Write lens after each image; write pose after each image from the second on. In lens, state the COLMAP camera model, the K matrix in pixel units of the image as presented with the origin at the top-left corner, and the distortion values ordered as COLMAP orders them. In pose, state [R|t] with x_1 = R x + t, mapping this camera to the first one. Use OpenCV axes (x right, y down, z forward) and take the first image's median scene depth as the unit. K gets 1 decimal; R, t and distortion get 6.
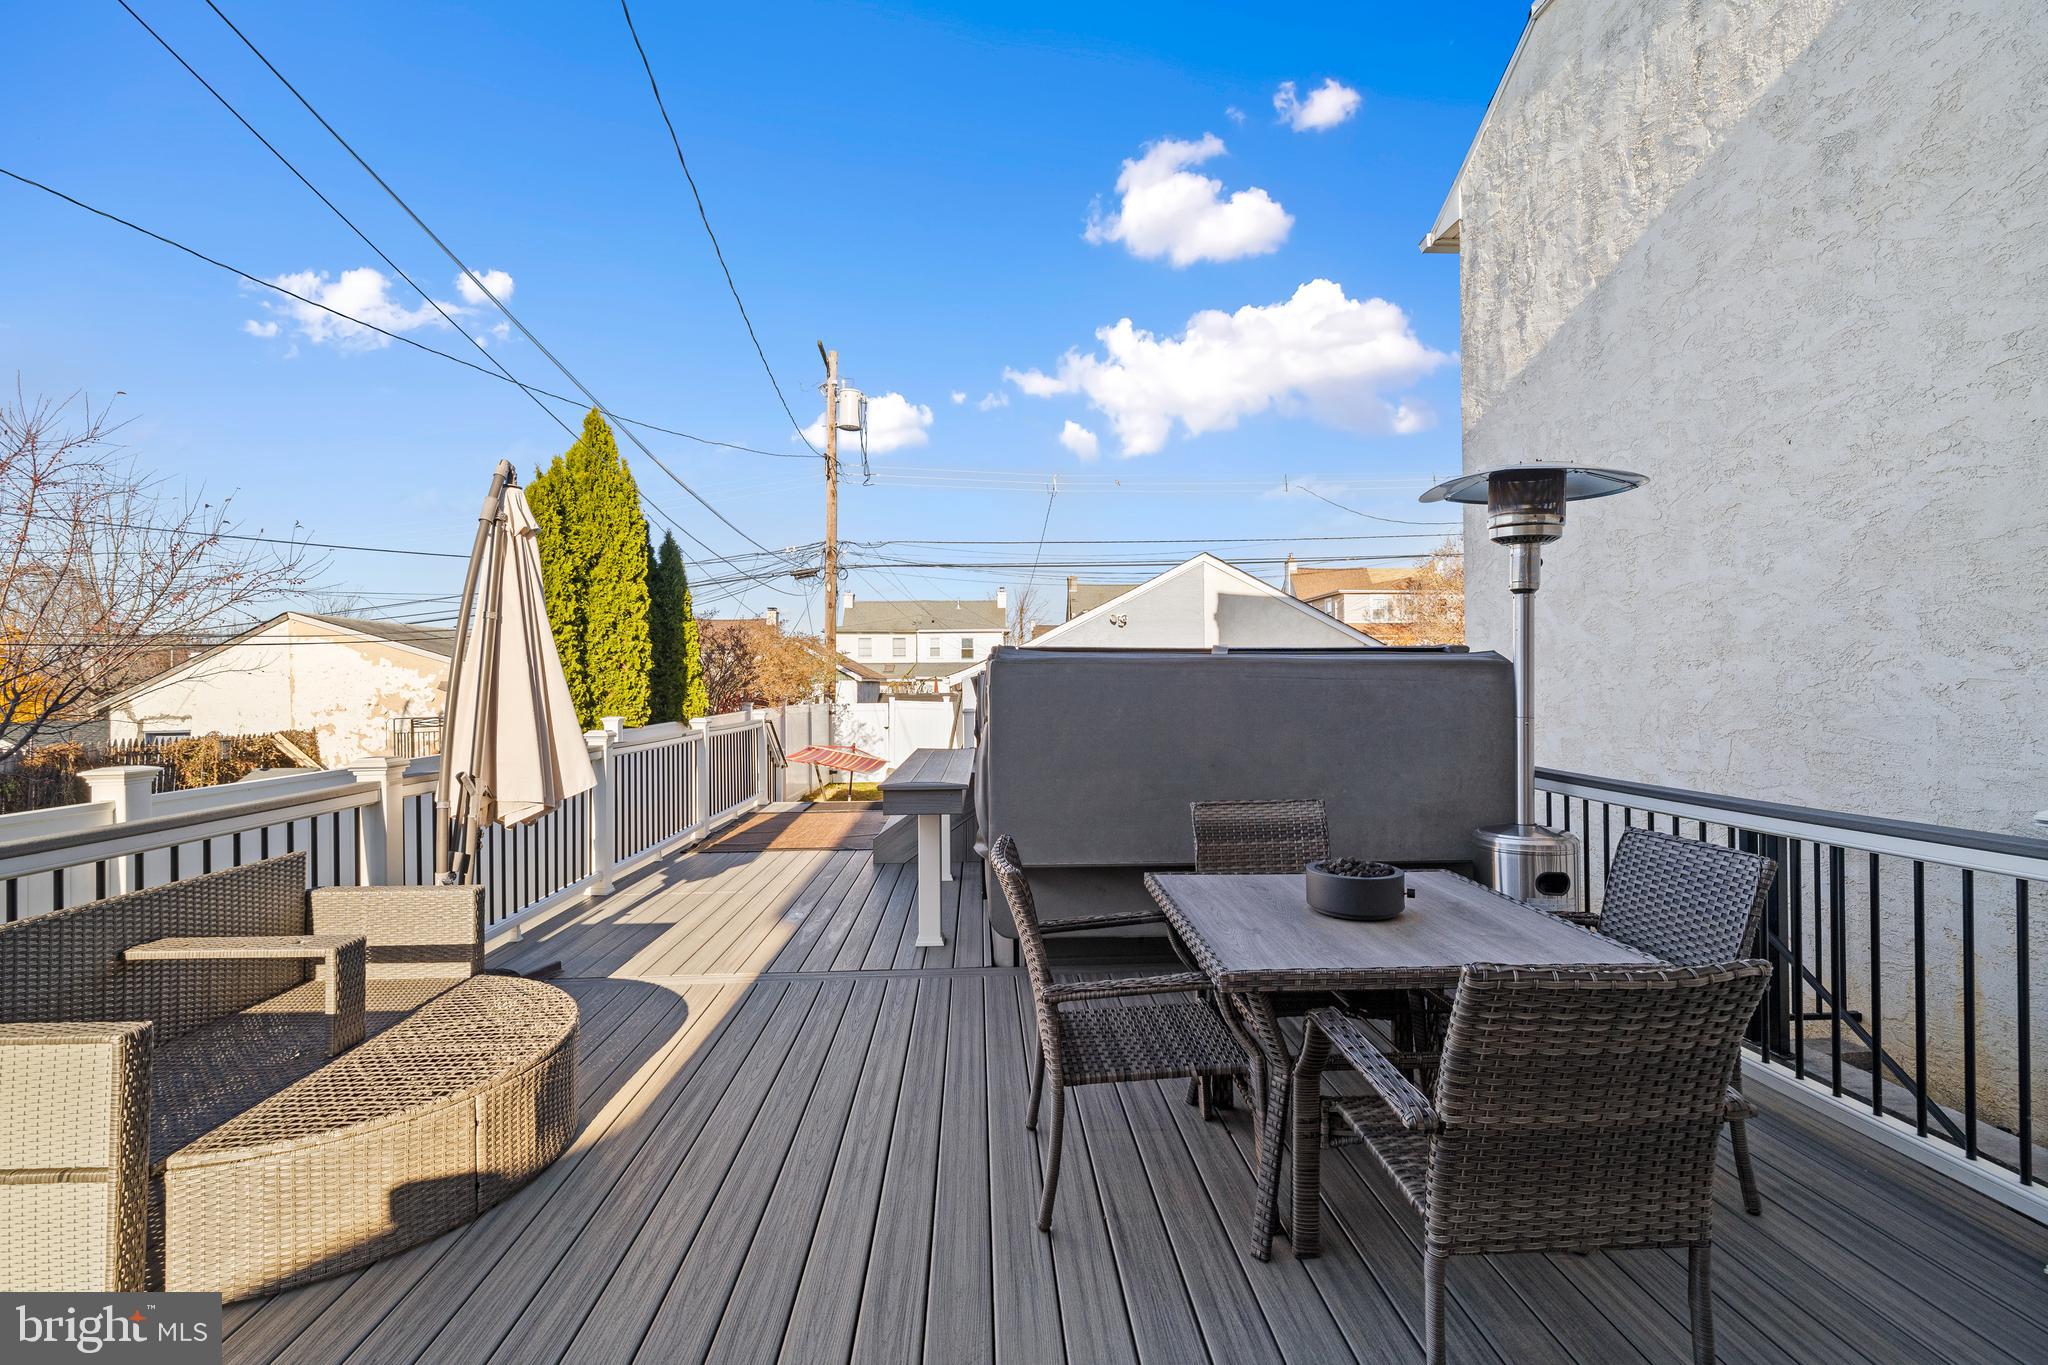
lens RADIAL K [[883.2, 0, 1018.8], [0, 883.2, 685.7], [0, 0, 1]] dist [0.004048, 0.001221]
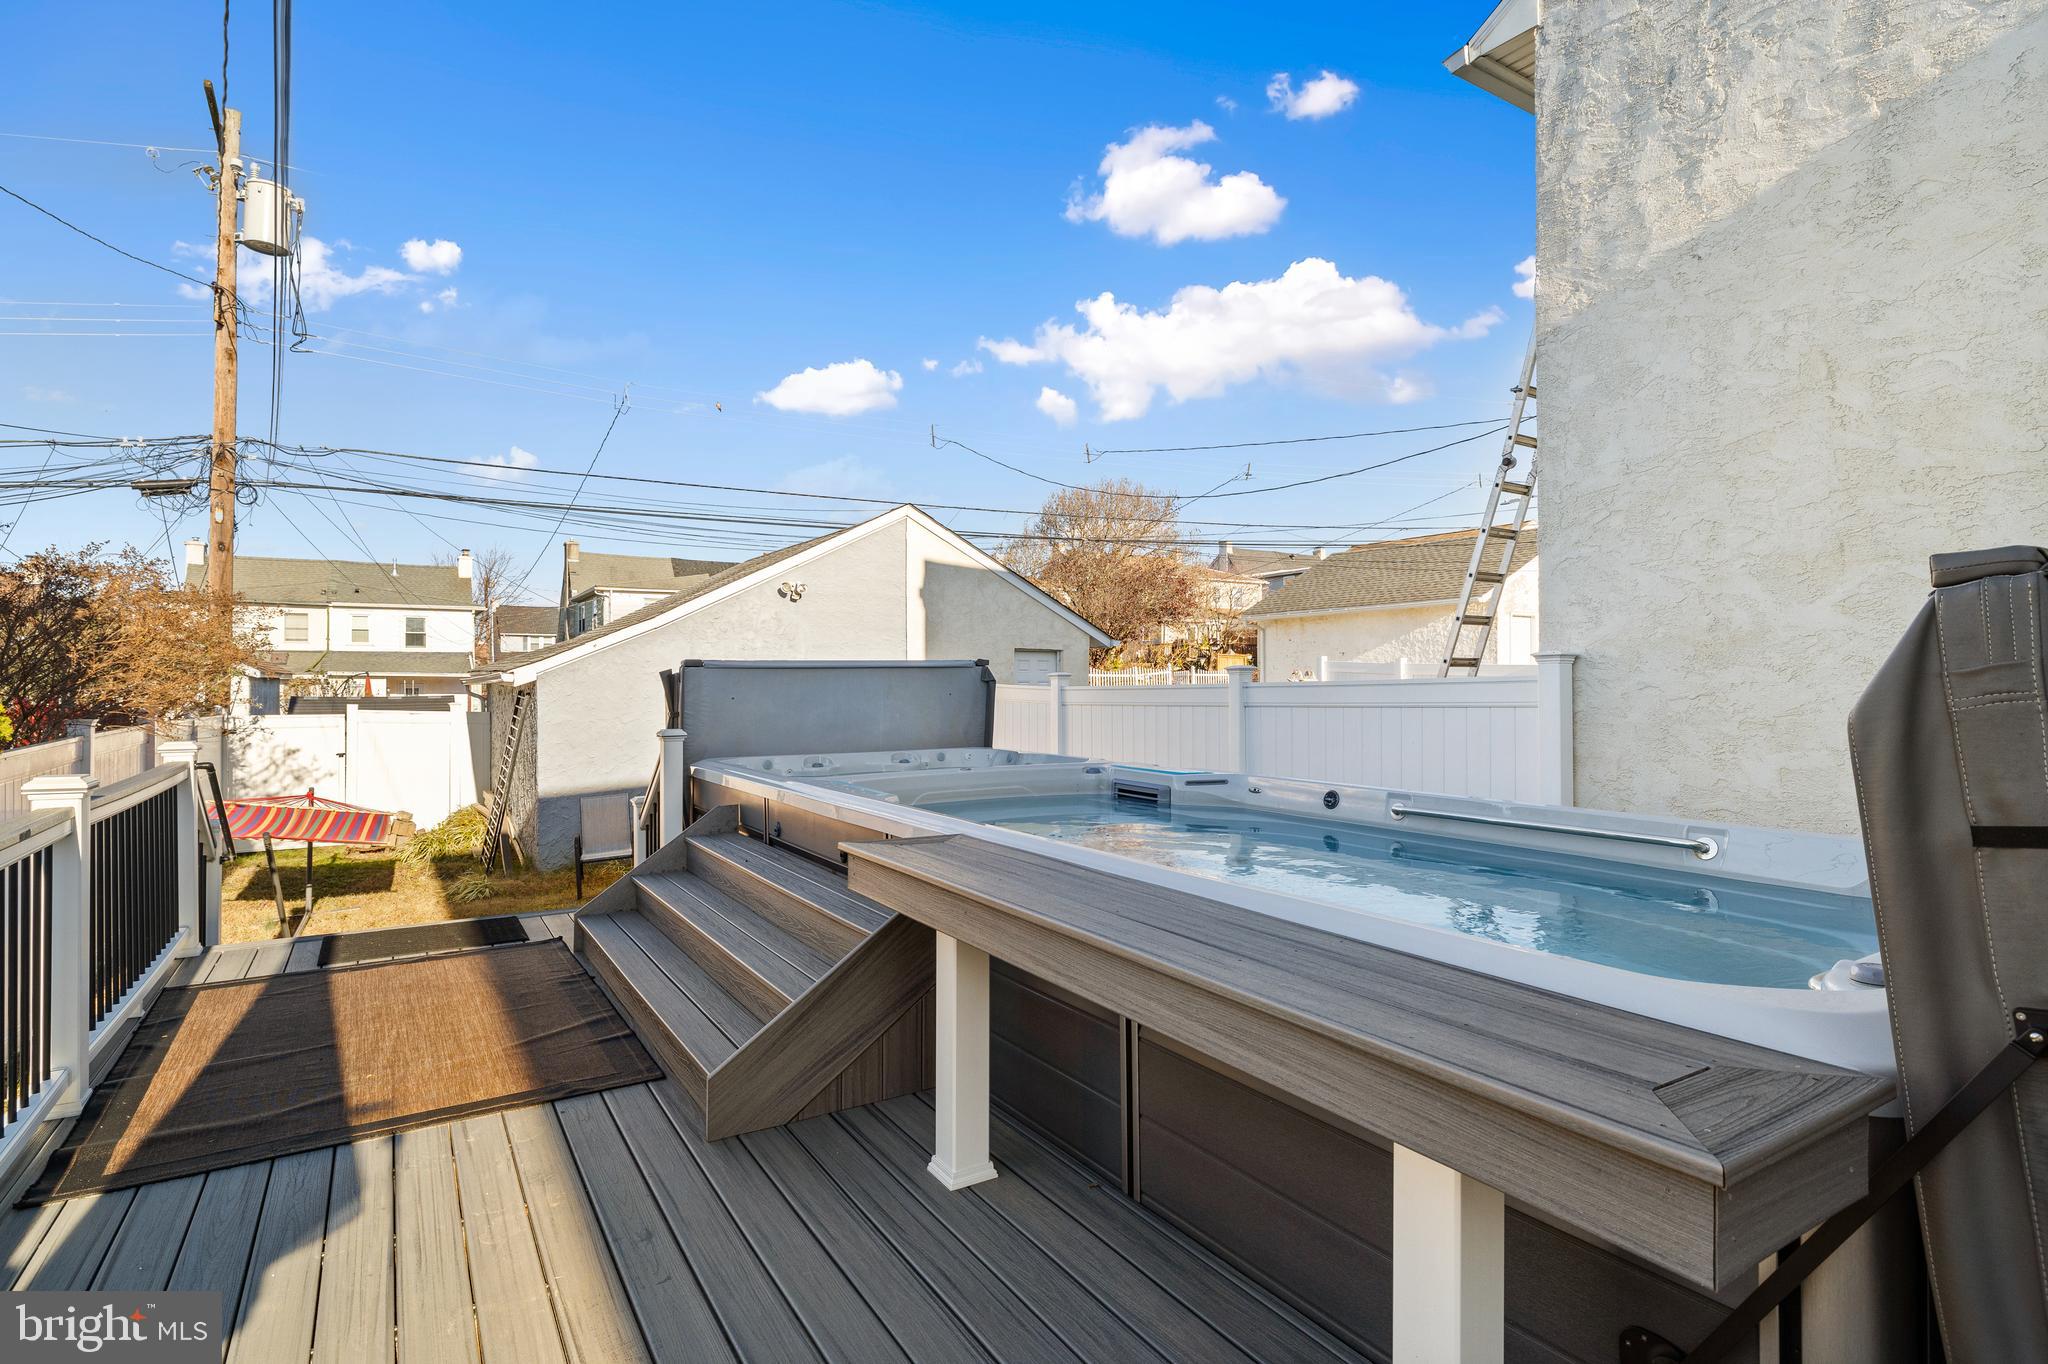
lens RADIAL K [[1020.4, 0, 1024.8], [0, 1020.4, 679.4], [0, 0, 1]] dist [0.000664, 0.000738]
pose [[0.872887, 0.007865, 0.487858, -0.223483], [-0.004324, 0.999955, -0.008385, -0.000809], [-0.487902, 0.005209, 0.872883, 0.448341]]
